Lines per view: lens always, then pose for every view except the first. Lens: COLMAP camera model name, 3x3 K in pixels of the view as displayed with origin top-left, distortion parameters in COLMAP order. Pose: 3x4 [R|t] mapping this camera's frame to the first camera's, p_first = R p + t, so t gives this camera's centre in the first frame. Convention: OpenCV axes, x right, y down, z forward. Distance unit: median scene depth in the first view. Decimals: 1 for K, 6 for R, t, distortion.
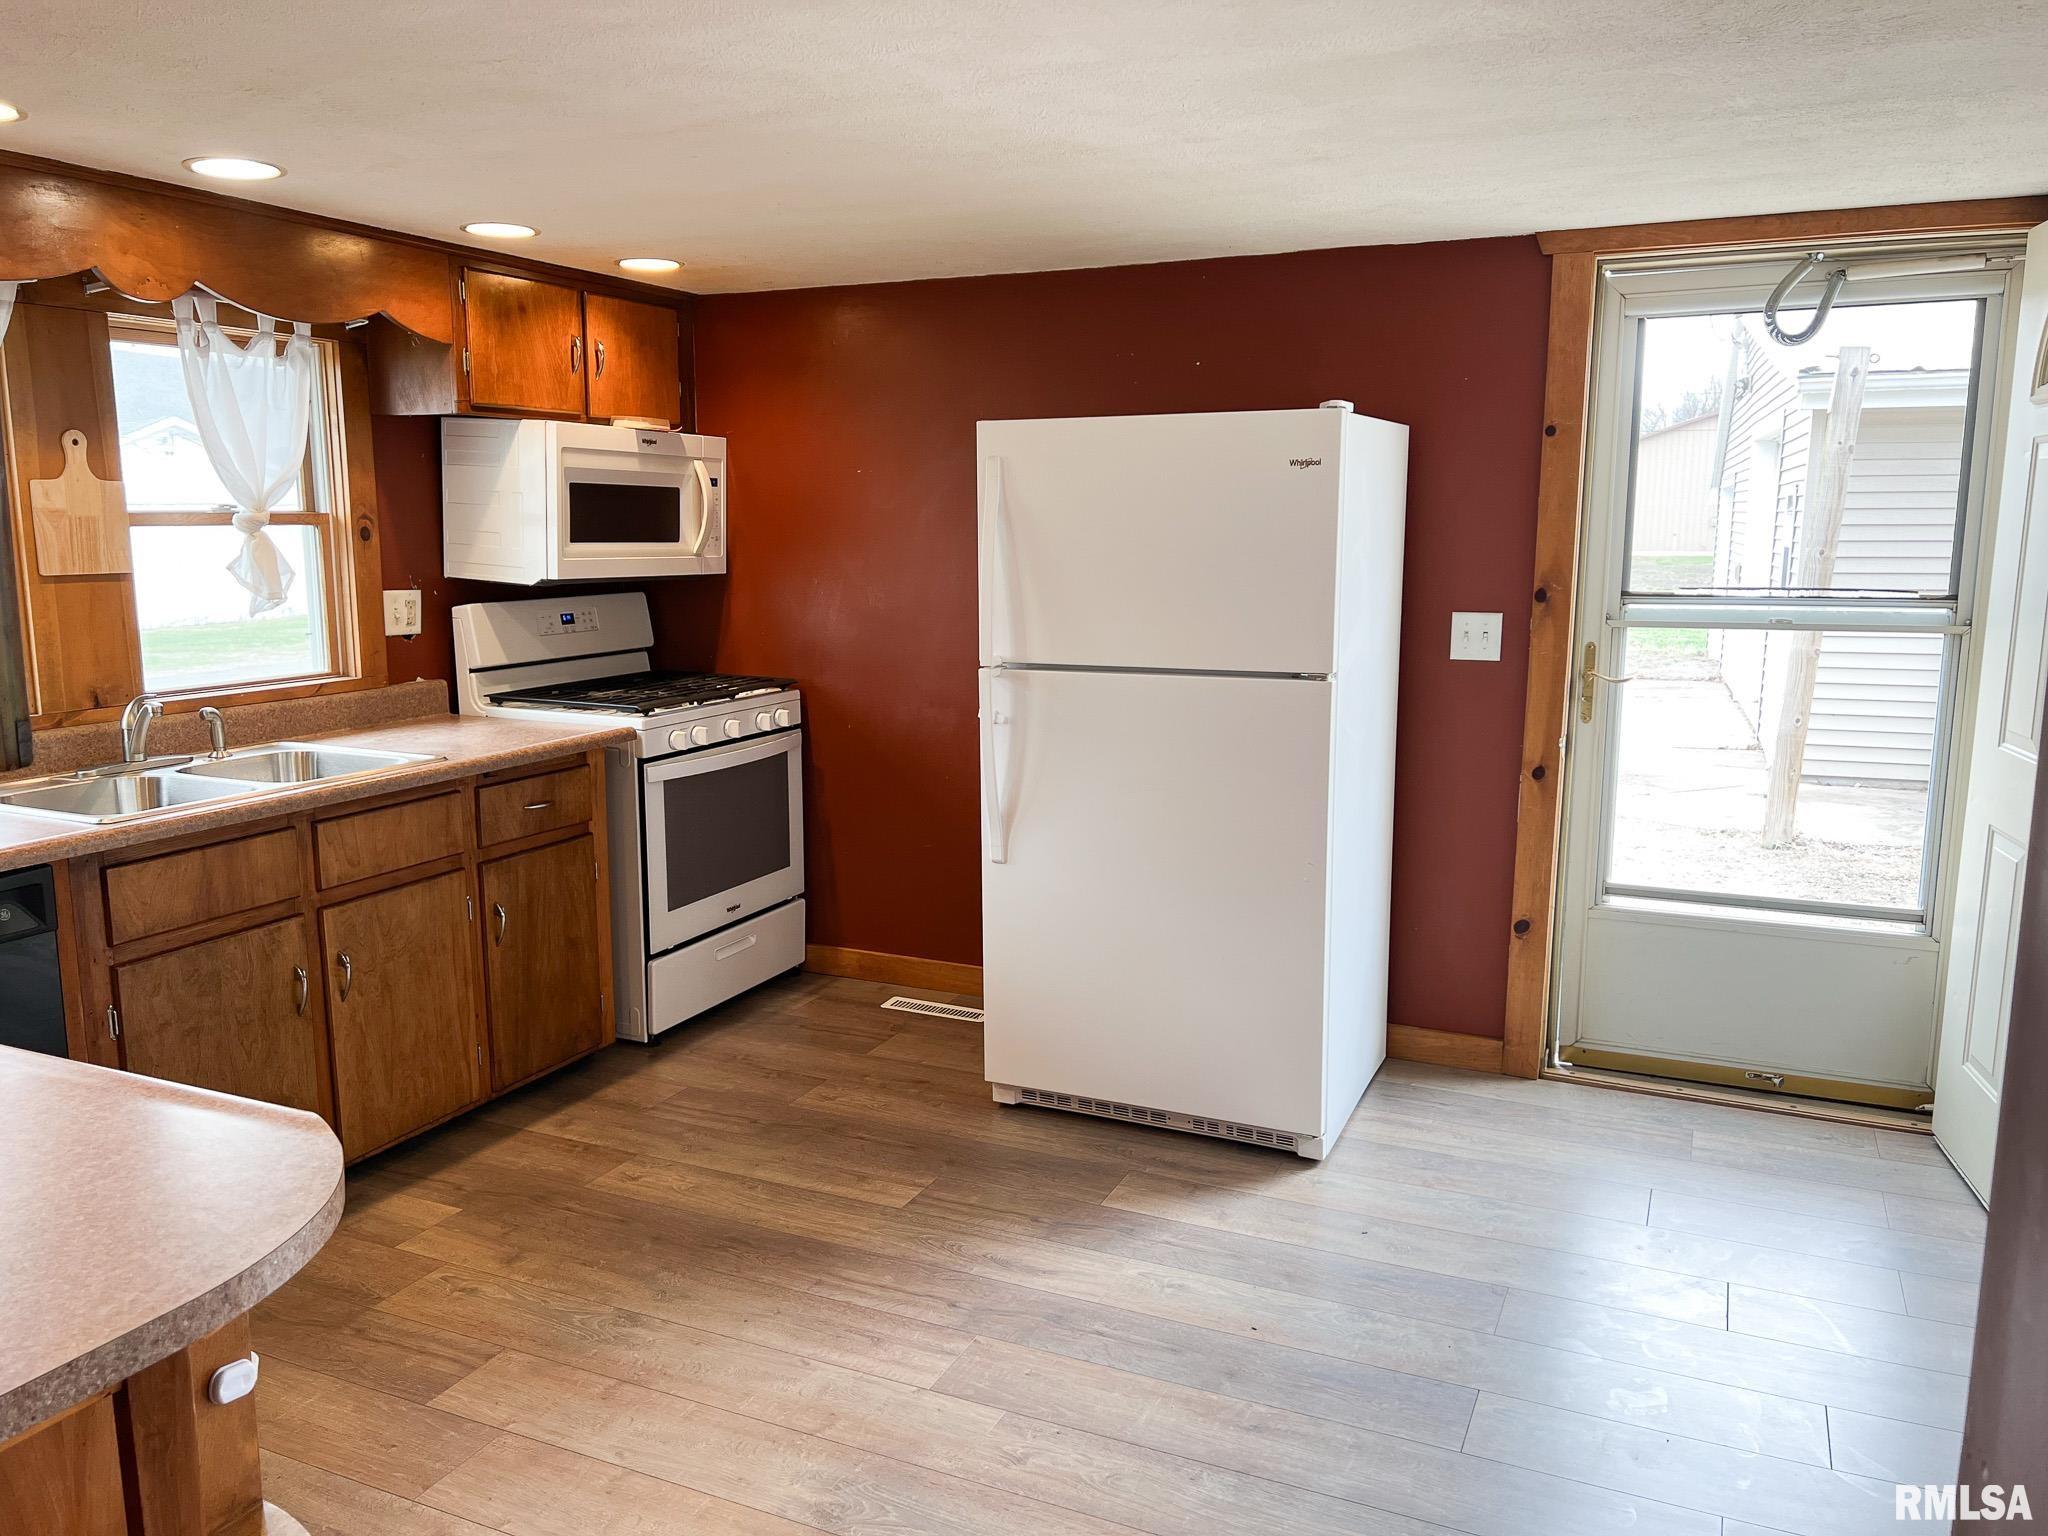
lens RADIAL K [[1541.5, 0, 1015.9], [0, 1541.5, 775.1], [0, 0, 1]] dist [0.091790, -0.113037]
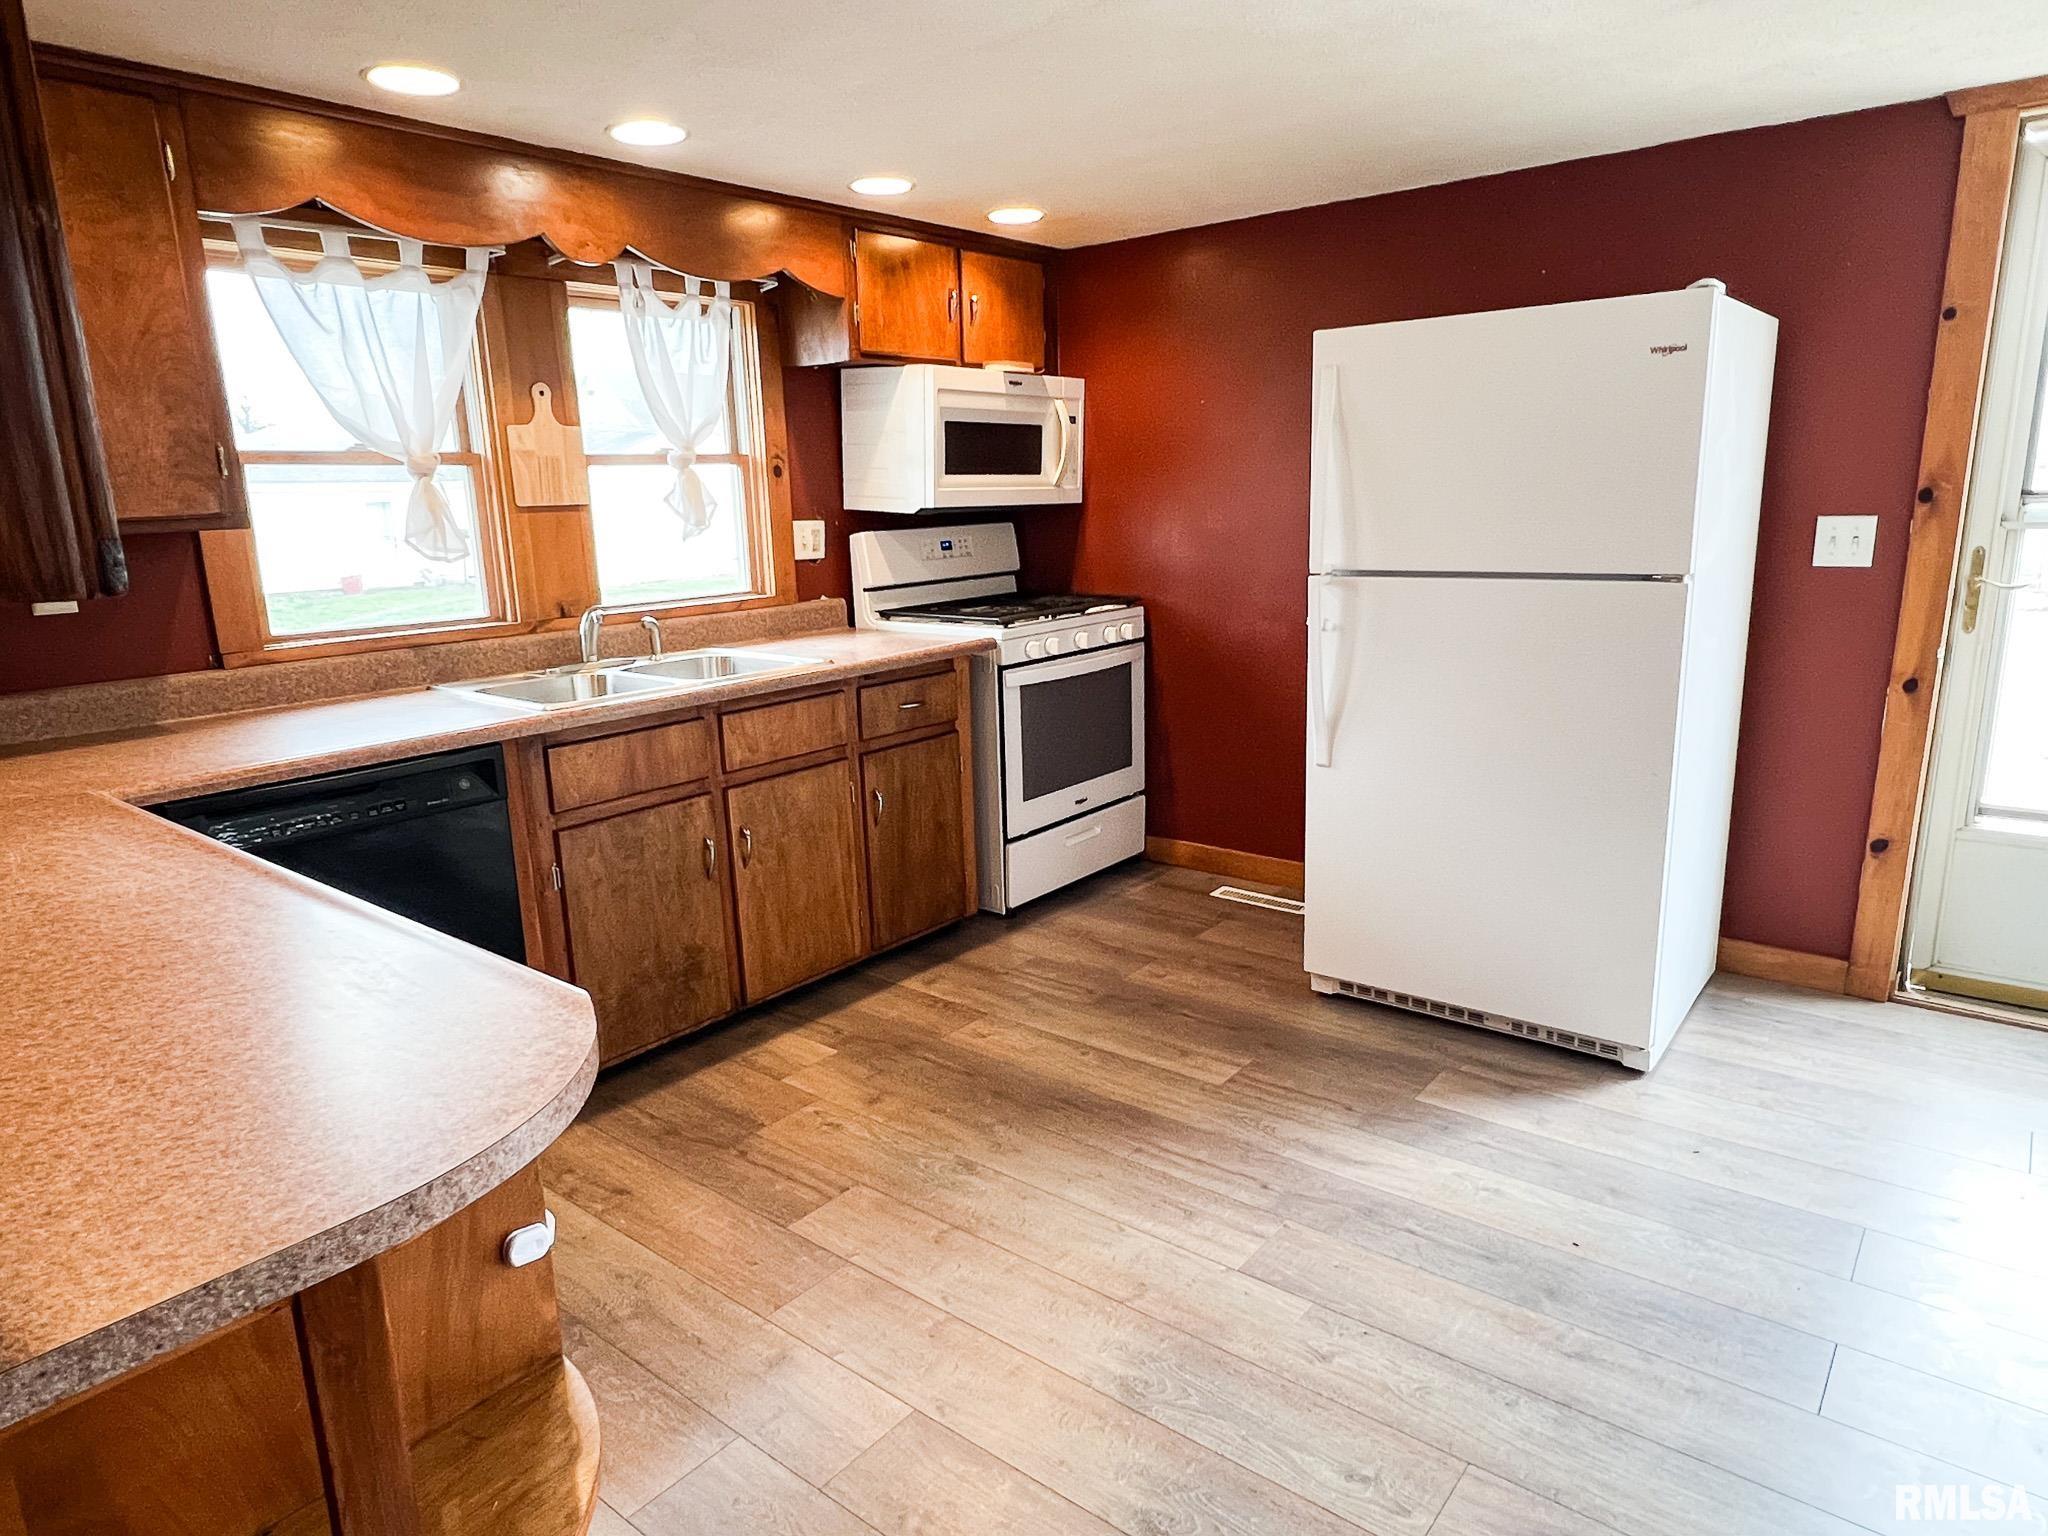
lens RADIAL K [[1253.3, 0, 1033.3], [0, 1253.3, 783.0], [0, 0, 1]] dist [0.002248, -0.002004]
pose [[0.970426, 0.029169, -0.239631, 0.001941], [-0.012718, 0.997472, 0.069913, 0.011812], [0.241064, -0.064798, 0.968343, 0.134257]]
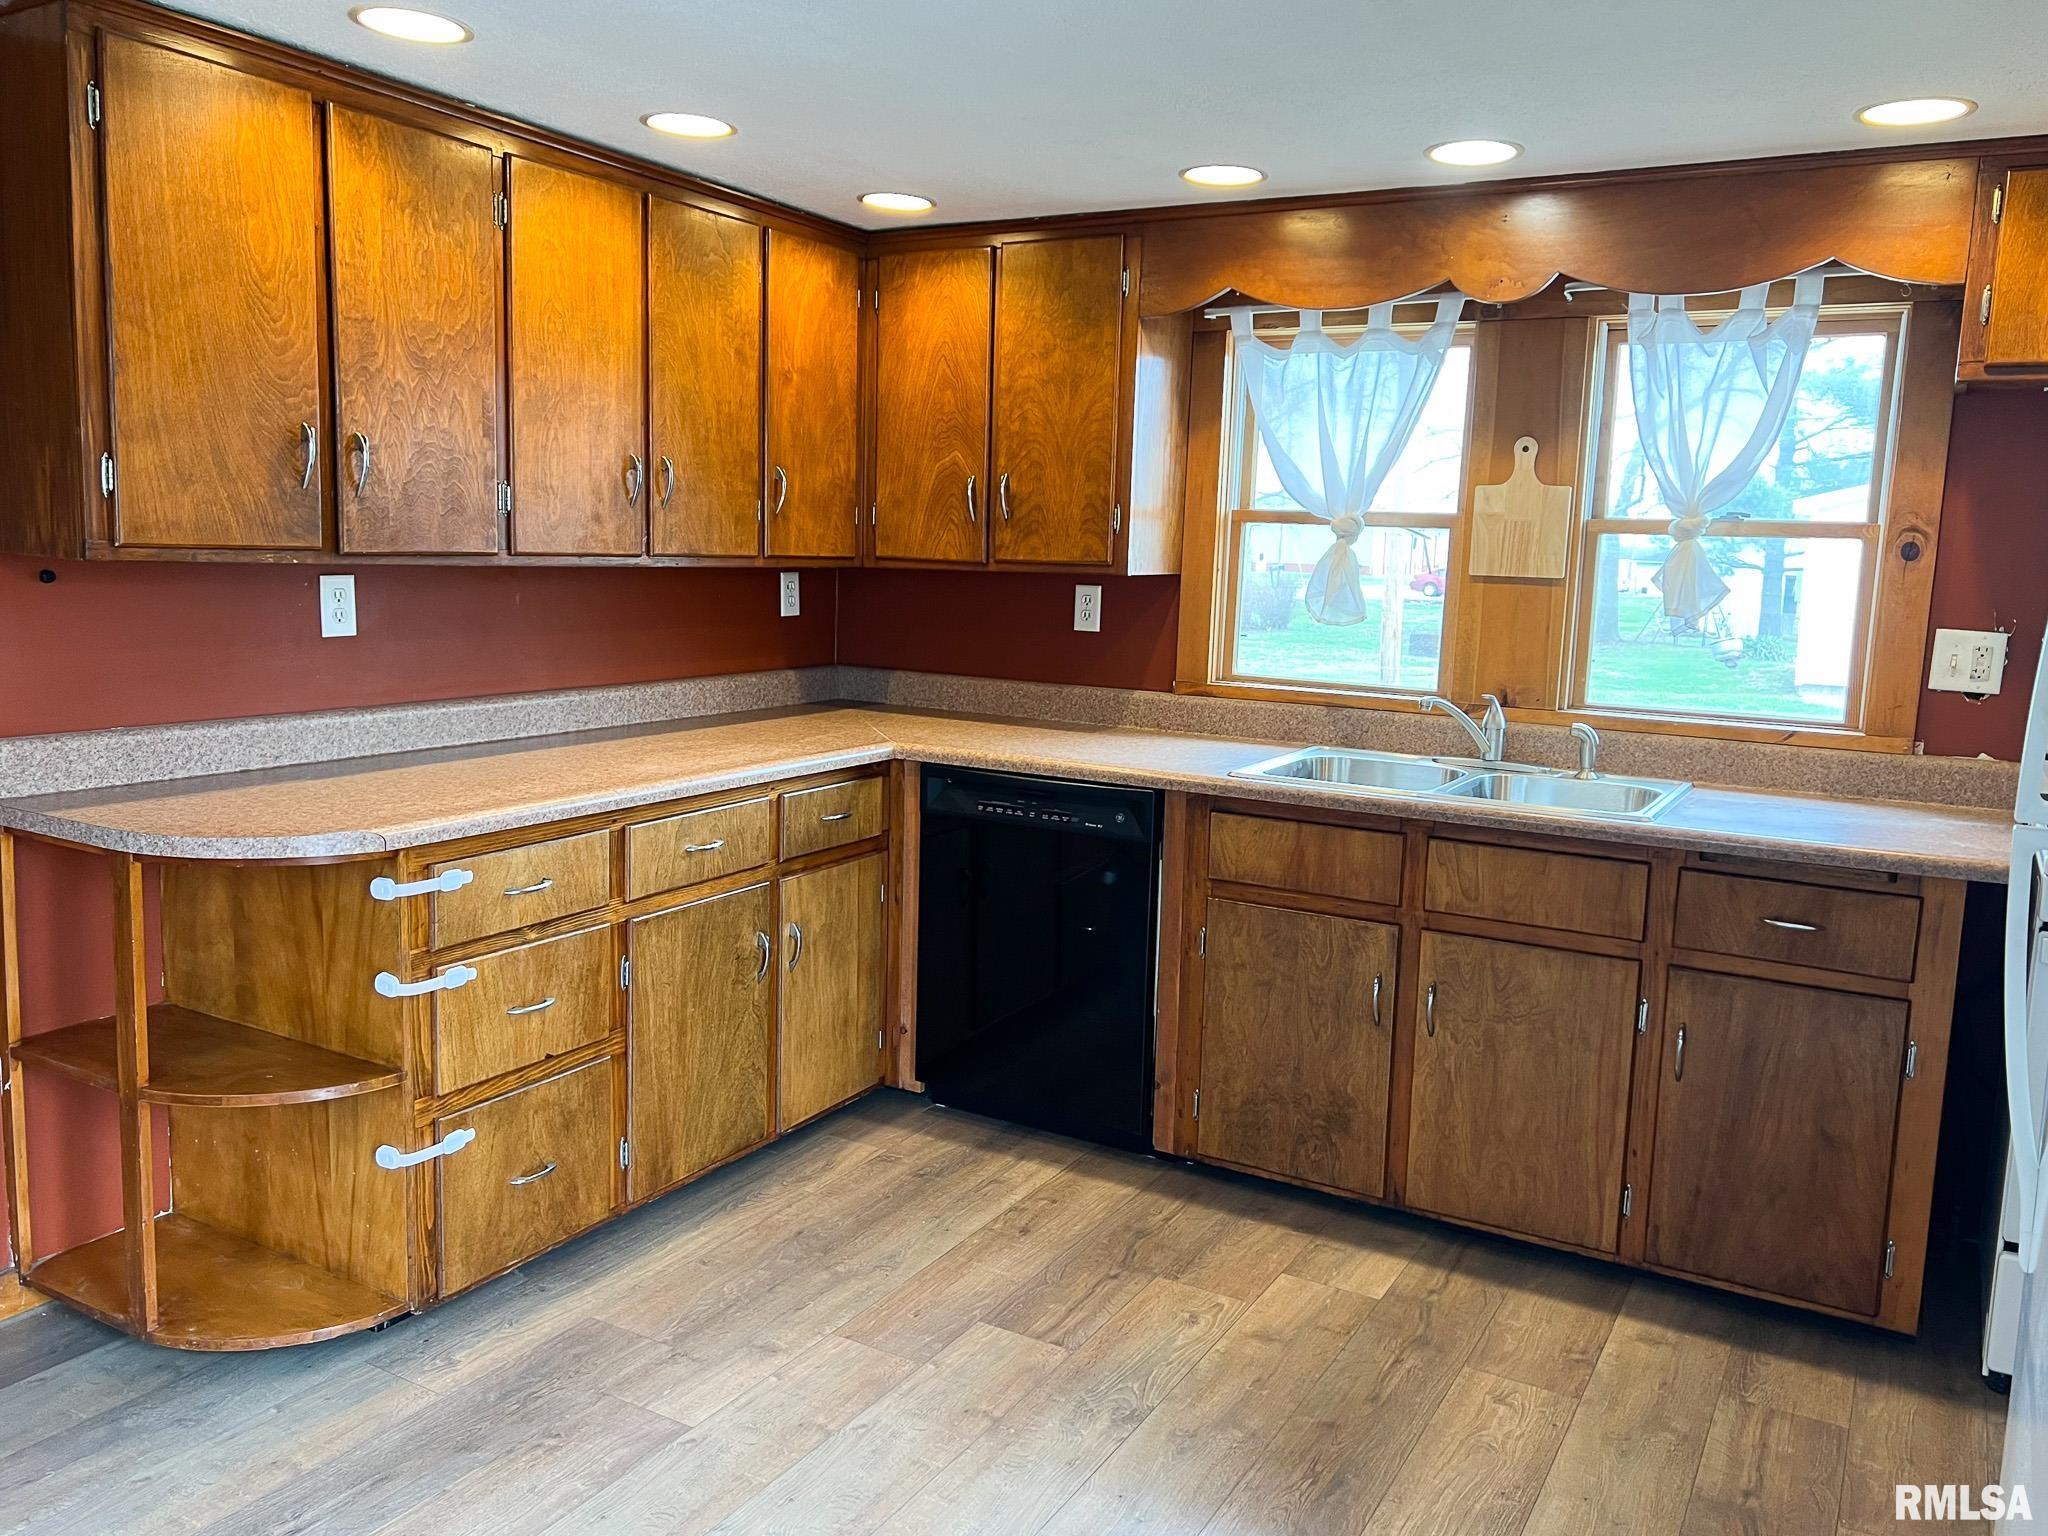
lens RADIAL K [[1598.8, 0, 1036.1], [0, 1598.8, 761.5], [0, 0, 1]] dist [0.074782, -0.090289]
pose [[-0.084831, 0.134697, -0.987249, 0.461902], [-0.199773, 0.968402, 0.149292, -0.098234], [0.976163, 0.209890, -0.055241, 0.723299]]
